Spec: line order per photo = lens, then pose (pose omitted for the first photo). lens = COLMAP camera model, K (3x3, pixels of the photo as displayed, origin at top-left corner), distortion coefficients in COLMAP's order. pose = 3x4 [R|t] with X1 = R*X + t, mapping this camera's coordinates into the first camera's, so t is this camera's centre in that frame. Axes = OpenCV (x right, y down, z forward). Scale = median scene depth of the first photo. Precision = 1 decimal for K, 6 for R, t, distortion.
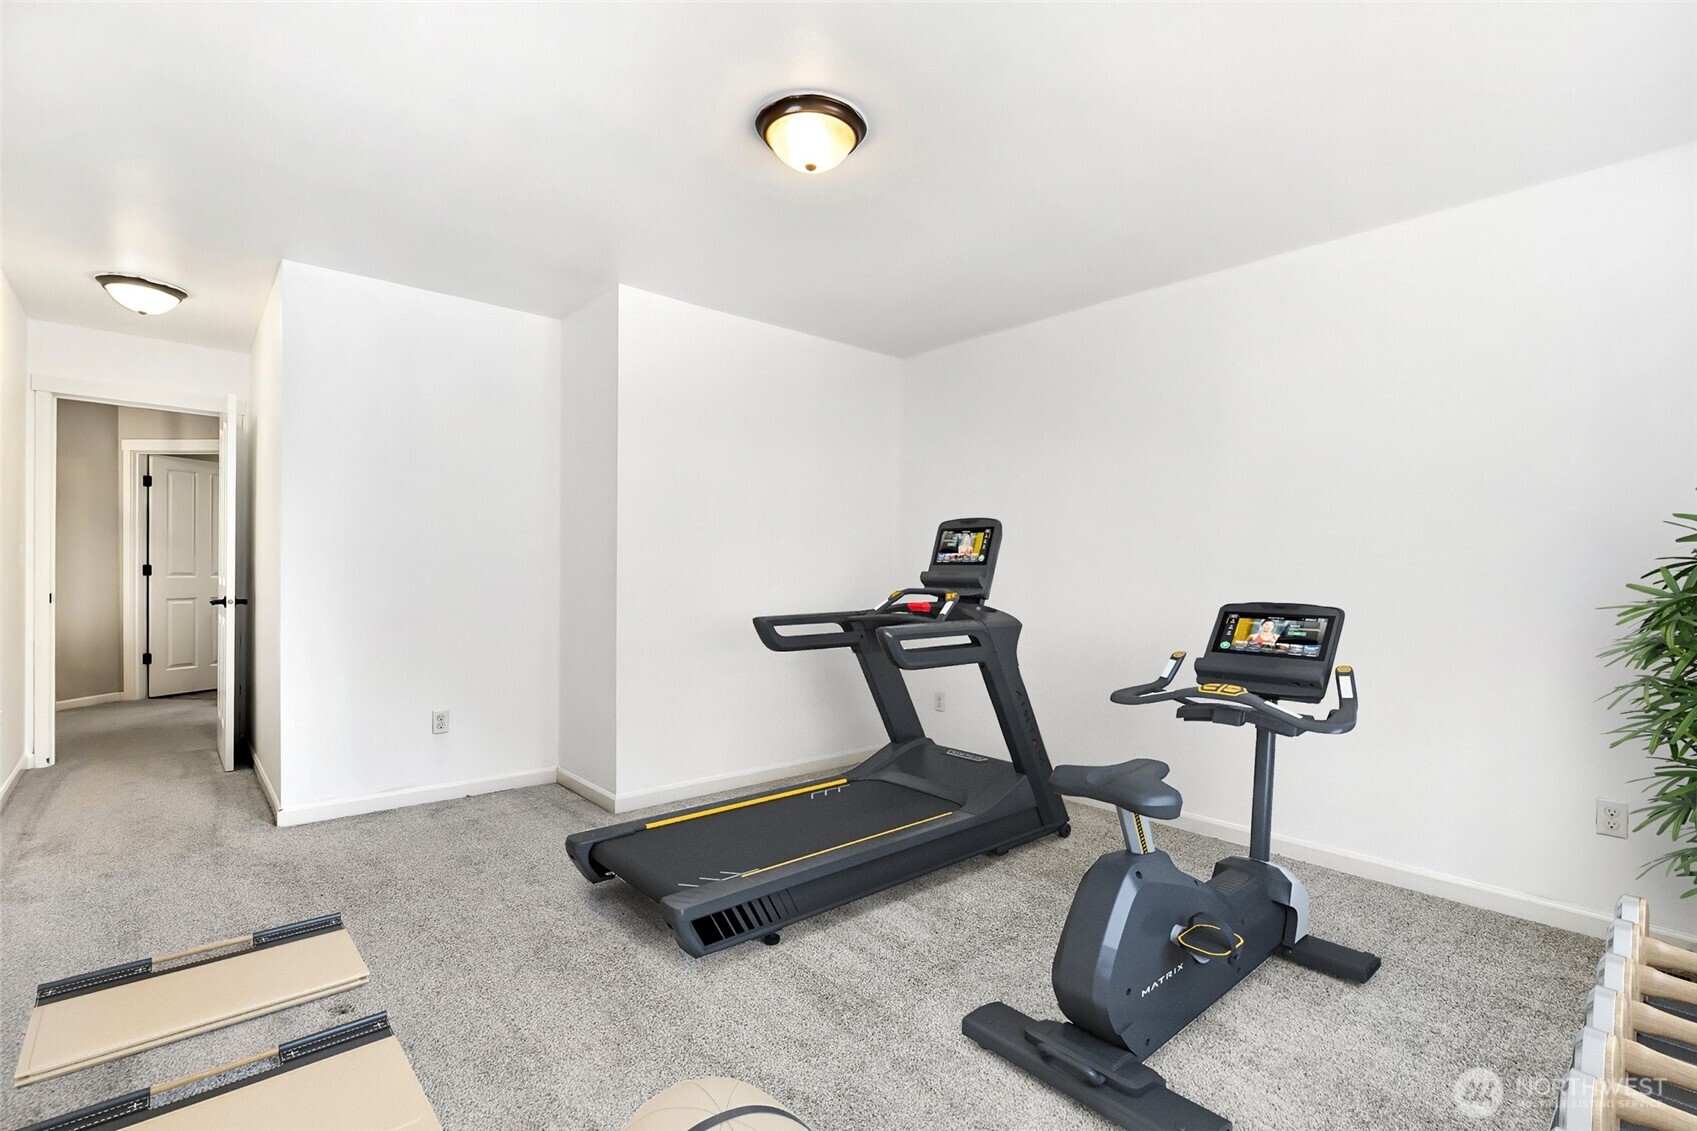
lens RADIAL K [[797.0, 0, 848.5], [0, 797.0, 565.5], [0, 0, 1]] dist [0.000769, 0.000389]
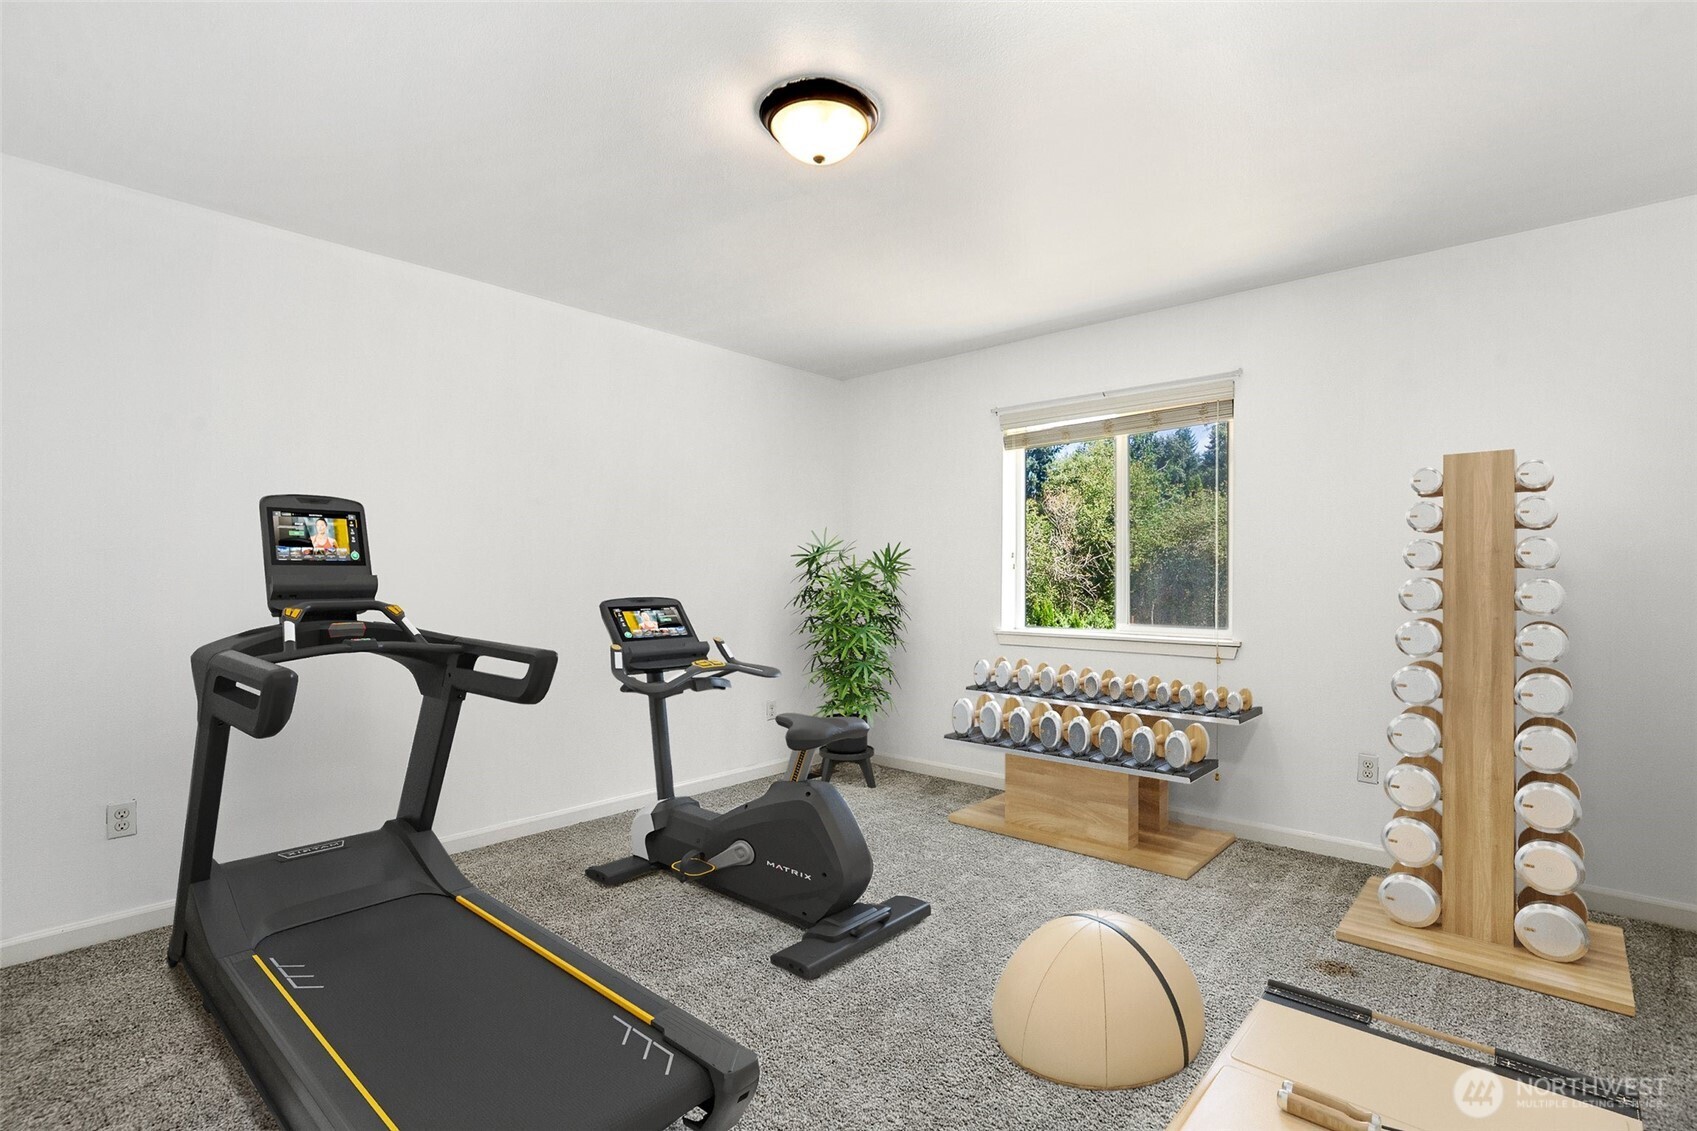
lens RADIAL K [[797.0, 0, 848.5], [0, 797.0, 565.5], [0, 0, 1]] dist [0.000769, 0.000389]
pose [[-0.124912, 0.002636, 0.992164, -0.583386], [-0.006762, 0.999971, -0.003508, -0.000936], [-0.992145, -0.007147, -0.124890, 0.646373]]
